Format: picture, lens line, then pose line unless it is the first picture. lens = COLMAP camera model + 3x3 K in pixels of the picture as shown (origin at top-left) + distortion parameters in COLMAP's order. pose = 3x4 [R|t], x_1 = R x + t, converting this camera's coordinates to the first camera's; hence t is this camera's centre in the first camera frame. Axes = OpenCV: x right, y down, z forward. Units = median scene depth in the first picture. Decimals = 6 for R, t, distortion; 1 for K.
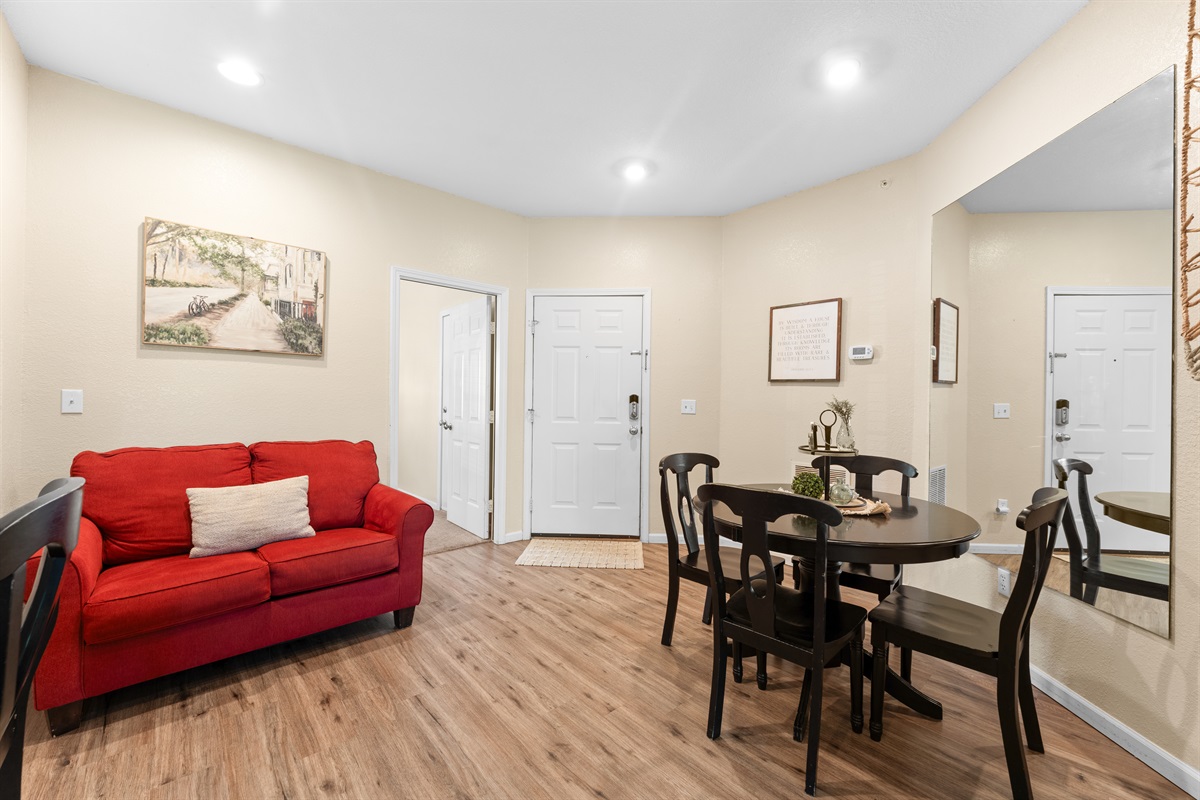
lens RADIAL K [[479.2, 0, 604.1], [0, 479.2, 403.8], [0, 0, 1]] dist [0.001555, 0.000095]
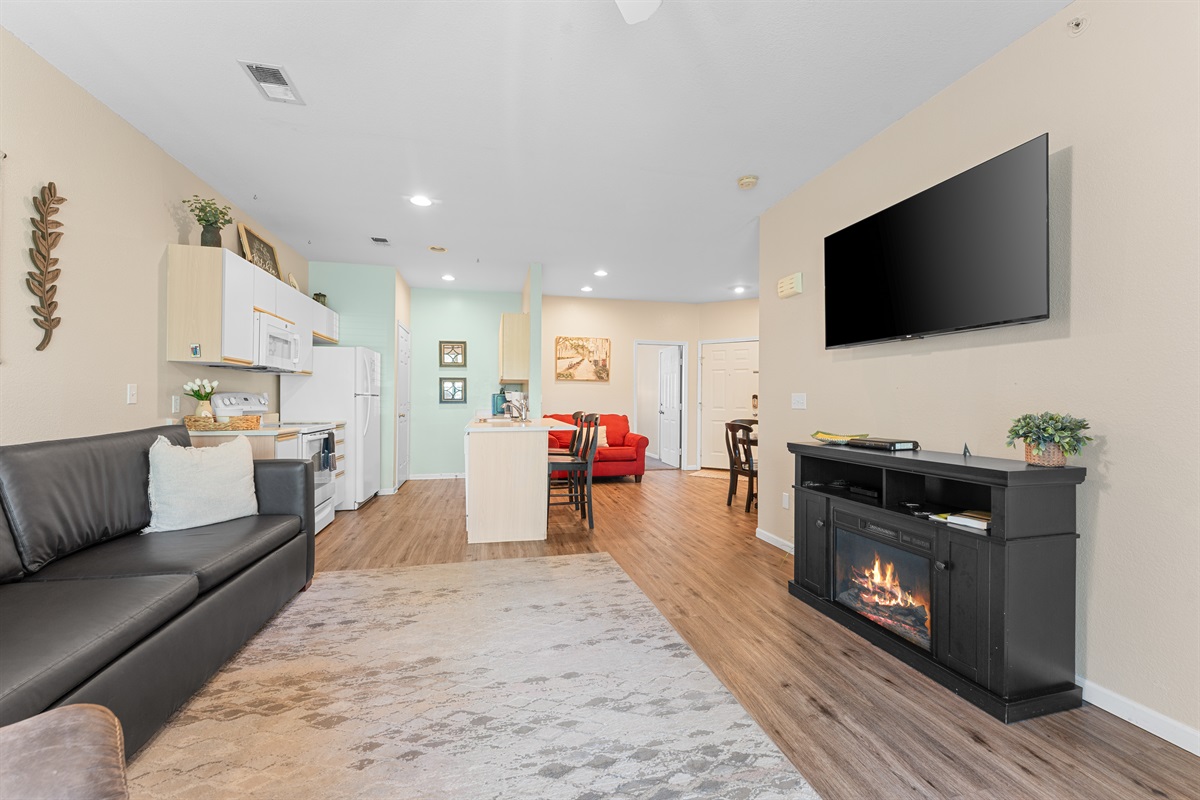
lens RADIAL K [[479.2, 0, 606.8], [0, 479.2, 401.7], [0, 0, 1]] dist [0.001555, 0.000095]
pose [[0.884629, -0.004391, -0.466274, 0.616521], [0.002979, 0.999988, -0.003765, 0.020295], [0.466286, 0.001941, 0.884632, -1.319245]]
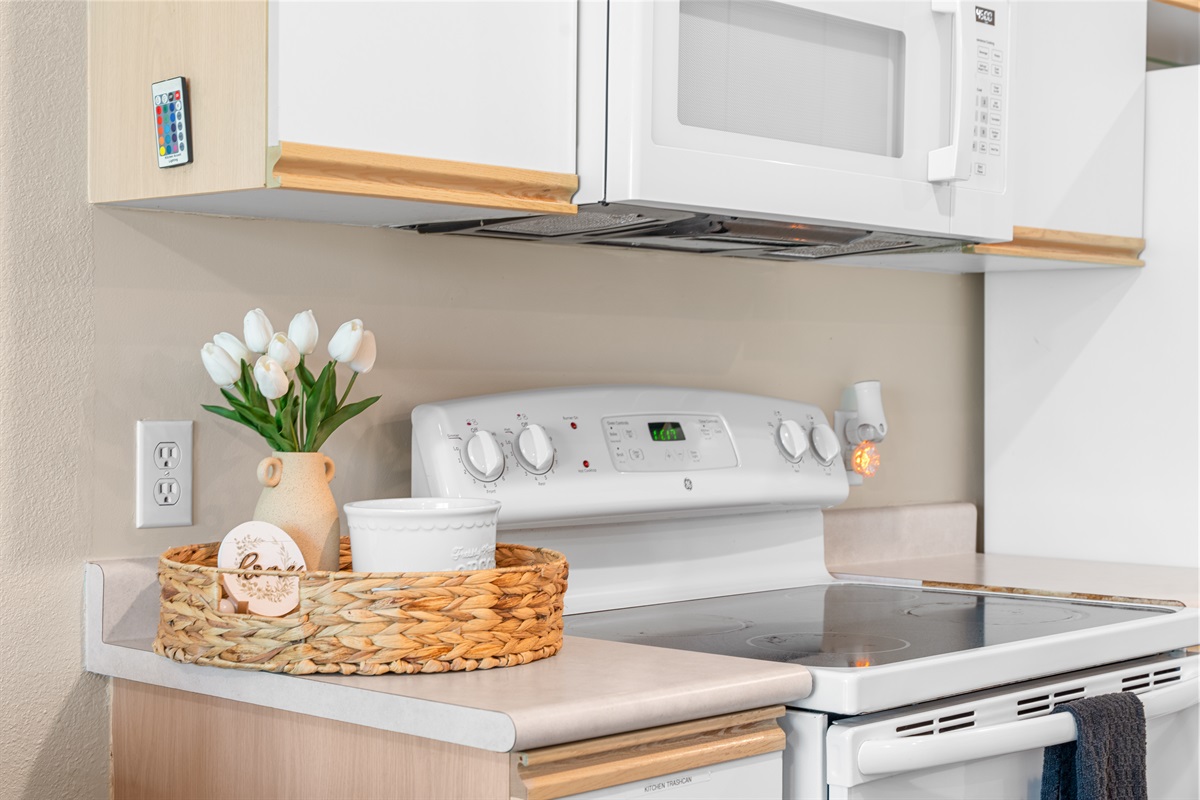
lens RADIAL K [[2034.1, 0, 597.8], [0, 2034.1, 397.7], [0, 0, 1]] dist [0.122419, 0.000000]
pose [[0.094573, -0.000739, -0.995518, -0.047406], [-0.001740, 0.999998, -0.000908, -0.010613], [0.995516, 0.001818, 0.094571, -0.679540]]
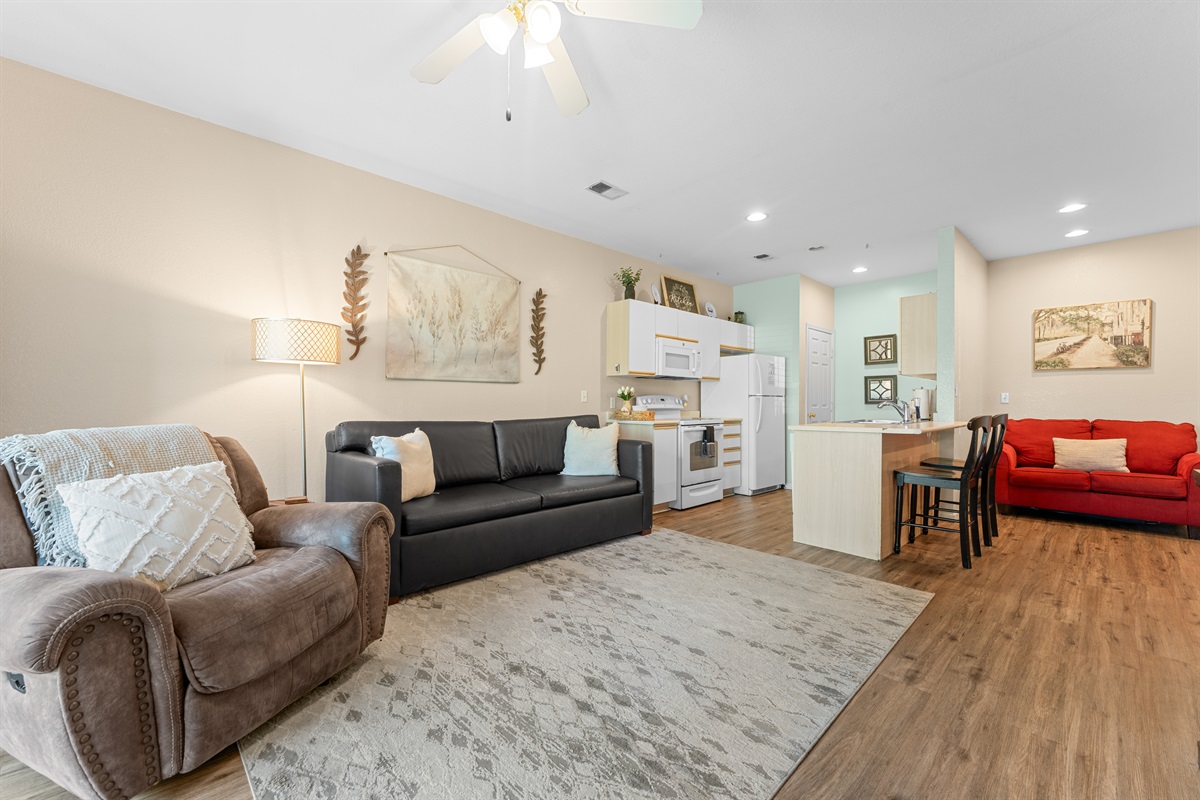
lens RADIAL K [[479.2, 0, 591.7], [0, 479.2, 401.6], [0, 0, 1]] dist [0.001555, 0.000095]
pose [[0.025215, -0.012854, -0.999599, 0.993262], [-0.001045, 0.999916, -0.012885, 0.037343], [0.999682, 0.001369, 0.025199, -0.903008]]
